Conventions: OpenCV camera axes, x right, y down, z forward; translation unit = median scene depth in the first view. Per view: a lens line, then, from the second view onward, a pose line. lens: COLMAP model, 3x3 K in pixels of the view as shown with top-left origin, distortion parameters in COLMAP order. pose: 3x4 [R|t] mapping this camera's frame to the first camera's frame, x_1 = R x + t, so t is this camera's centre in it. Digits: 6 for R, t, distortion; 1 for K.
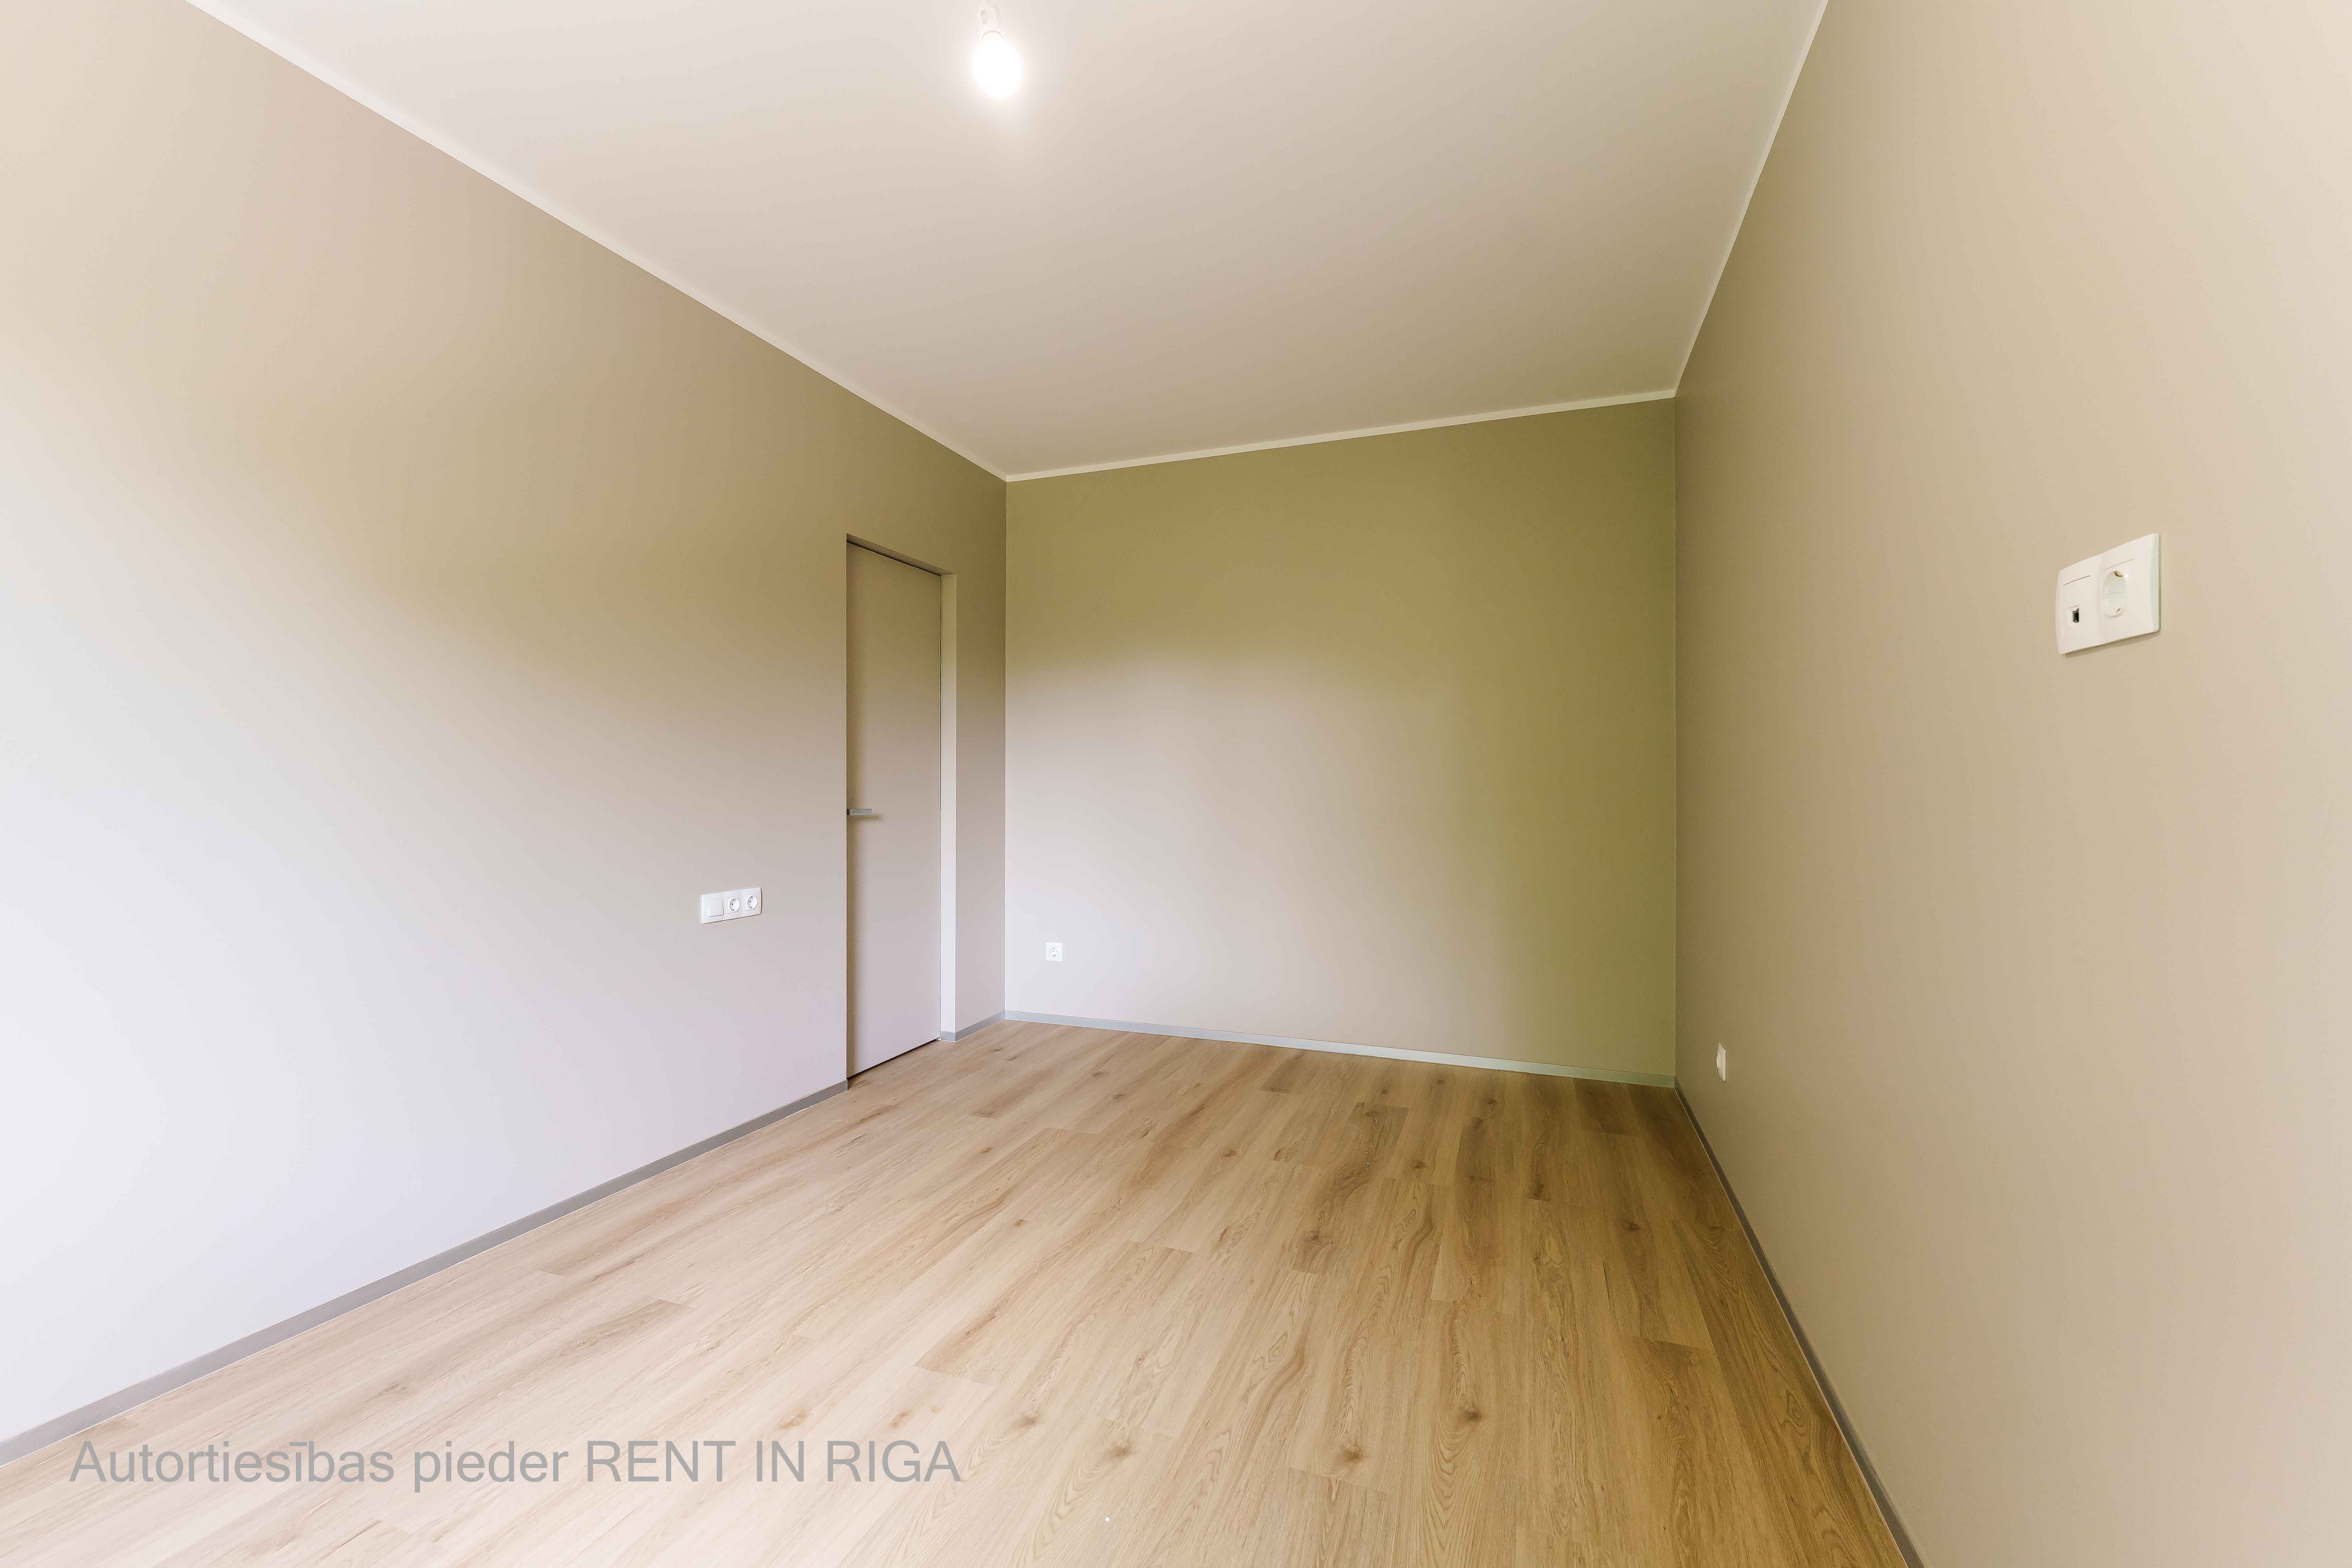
lens RADIAL K [[947.9, 0, 1173.4], [0, 947.9, 774.7], [0, 0, 1]] dist [0.000405, -0.001218]
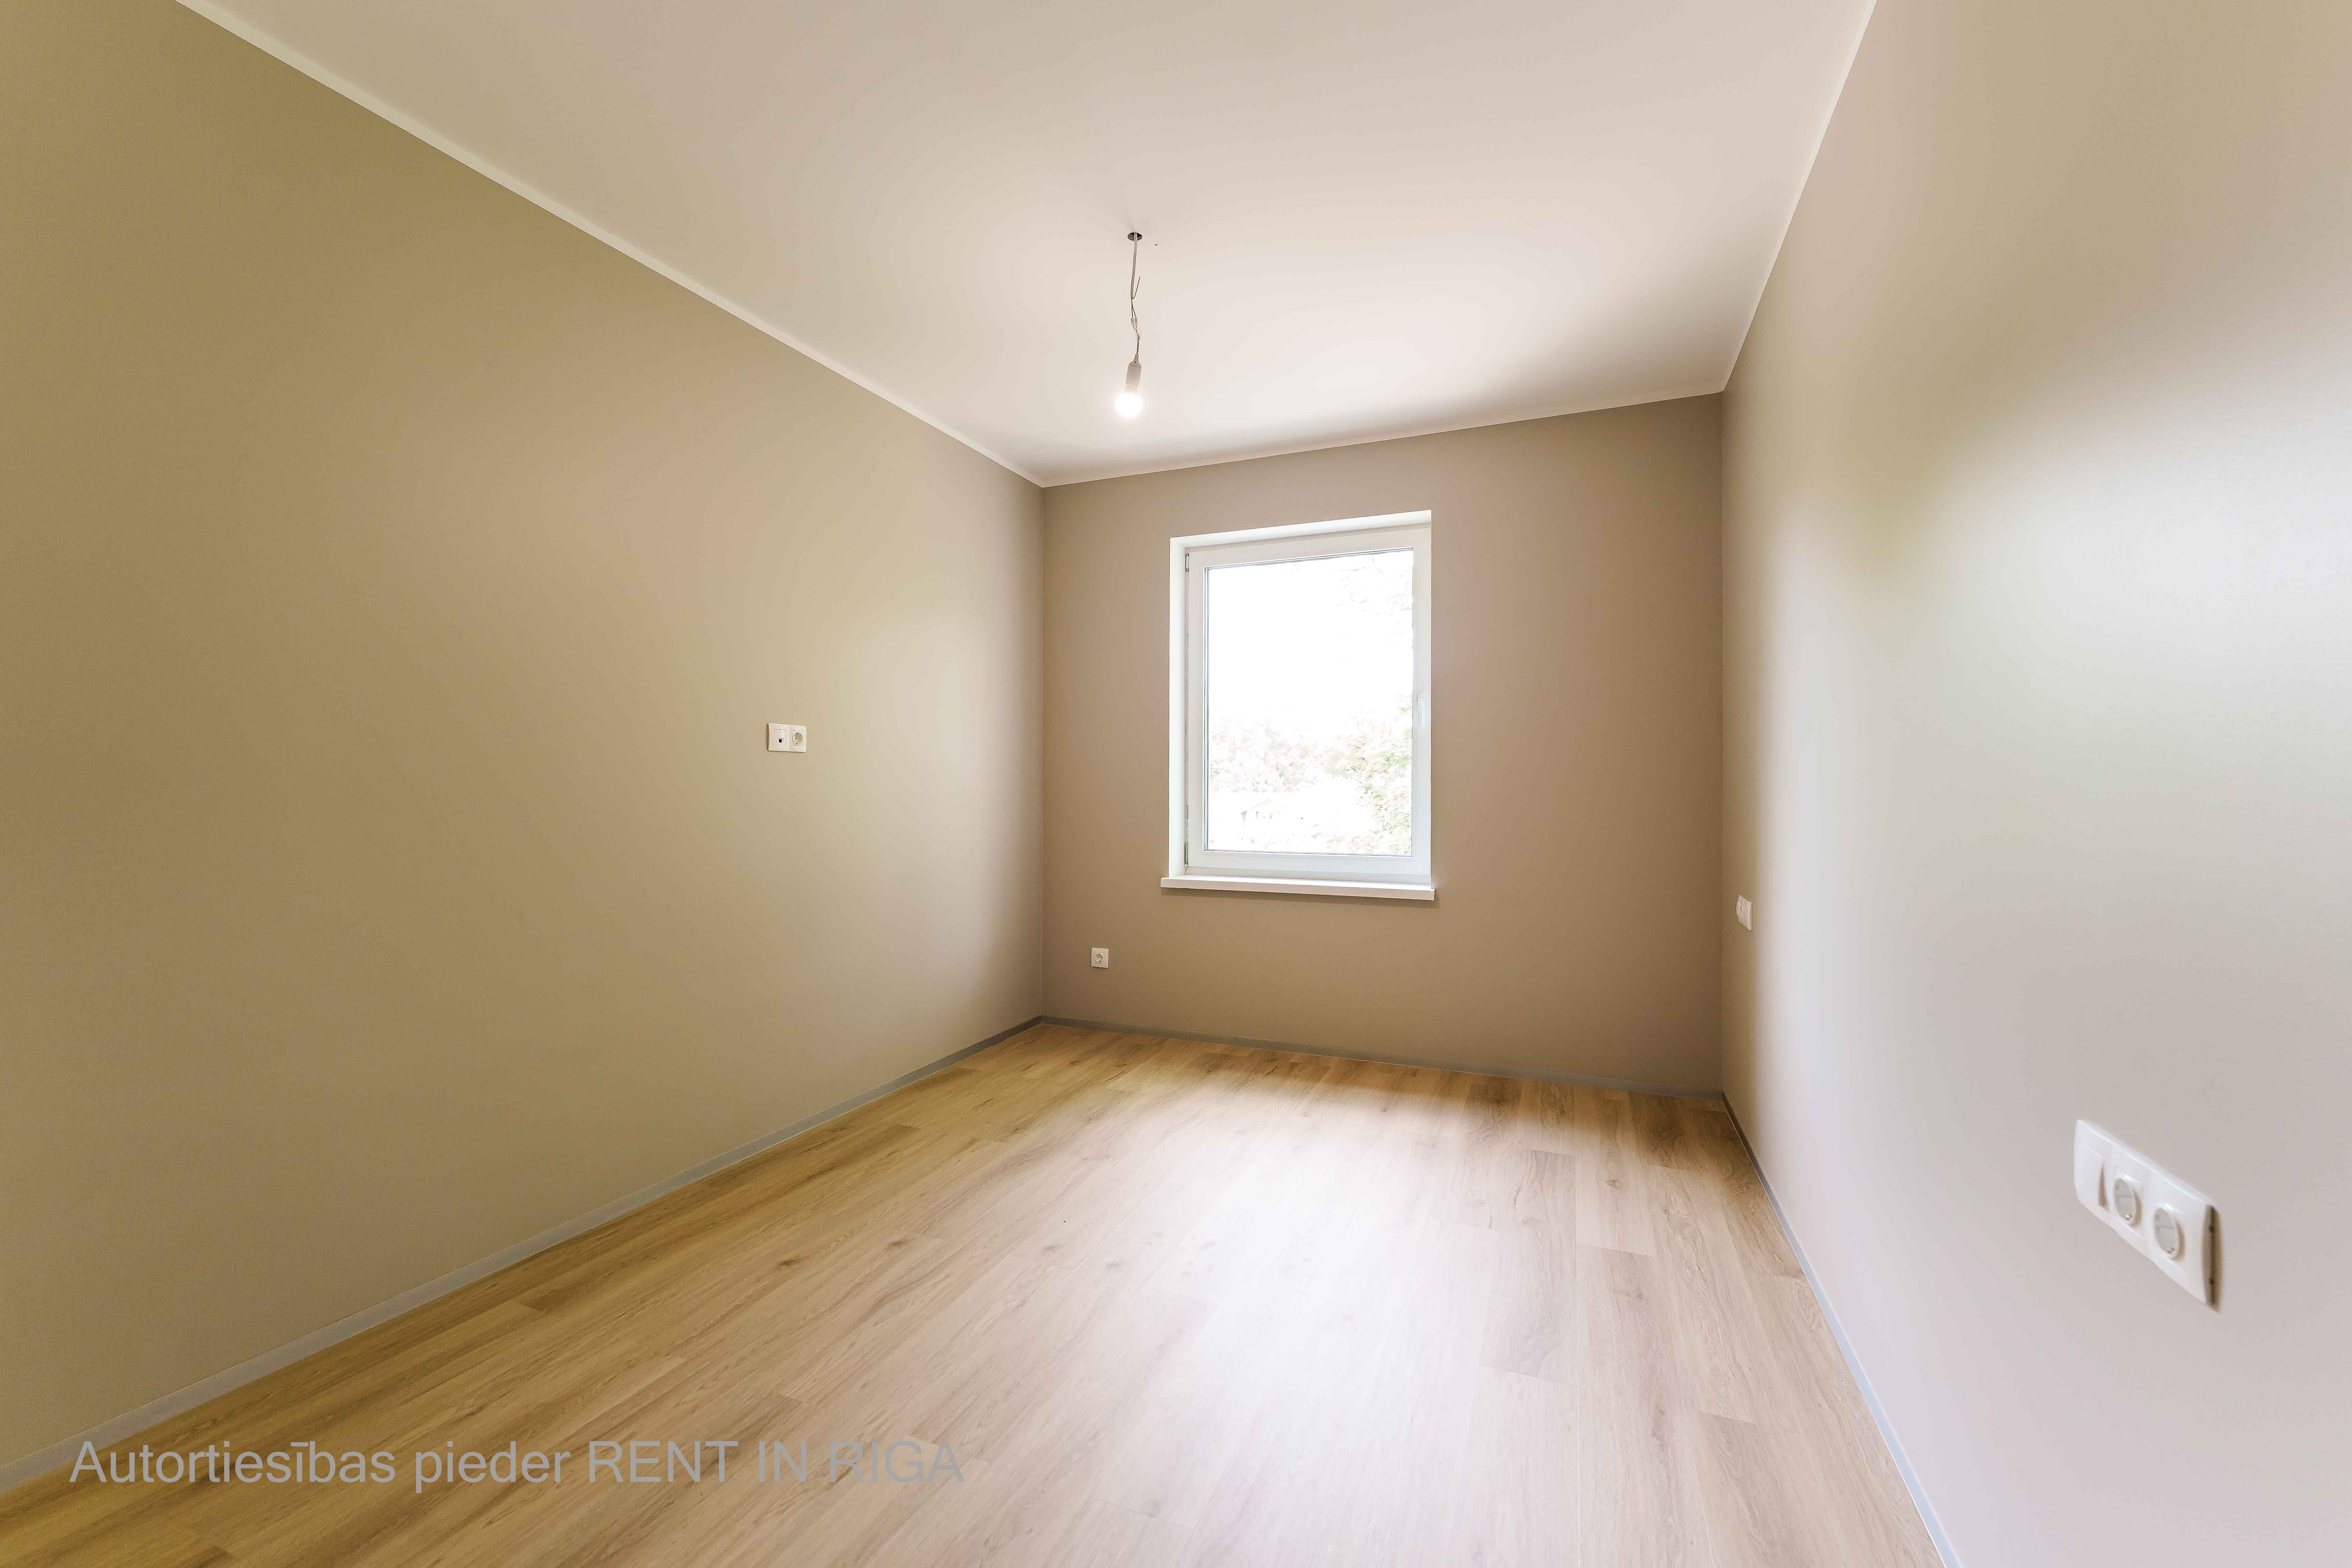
lens RADIAL K [[948.0, 0, 1184.8], [0, 948.0, 807.2], [0, 0, 1]] dist [0.000405, -0.001218]
pose [[-0.999596, -0.004893, 0.028002, -0.268931], [-0.004578, 0.999926, 0.011313, 0.008971], [-0.028056, 0.011180, -0.999544, 2.196912]]
